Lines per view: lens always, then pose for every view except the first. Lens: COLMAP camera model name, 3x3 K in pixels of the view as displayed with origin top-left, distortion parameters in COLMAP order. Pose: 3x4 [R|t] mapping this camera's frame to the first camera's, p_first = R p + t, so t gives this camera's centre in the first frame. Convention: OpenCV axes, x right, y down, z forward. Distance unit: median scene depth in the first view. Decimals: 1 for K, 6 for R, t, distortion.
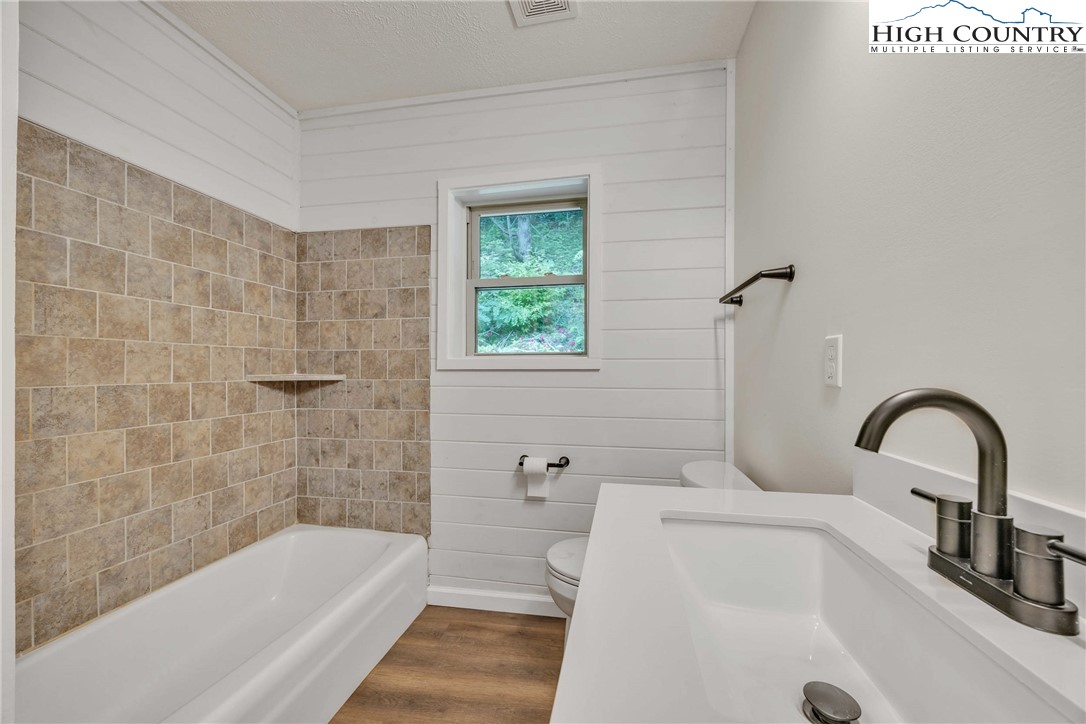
lens RADIAL K [[411.5, 0, 547.4], [0, 411.5, 368.7], [0, 0, 1]] dist [-0.001144, -0.000307]
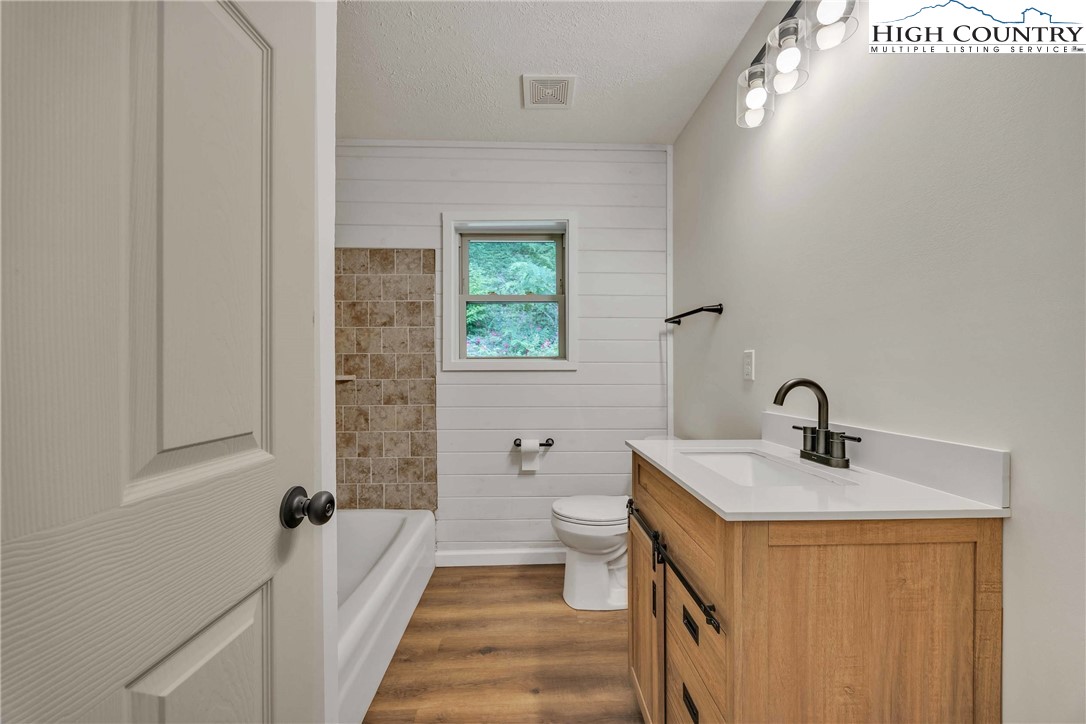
lens RADIAL K [[411.5, 0, 540.3], [0, 411.5, 368.1], [0, 0, 1]] dist [-0.001144, -0.000307]
pose [[0.978520, -0.001078, 0.206147, -0.251331], [0.001614, 0.999996, -0.002435, -0.001654], [-0.206144, 0.002715, 0.978518, -0.246479]]
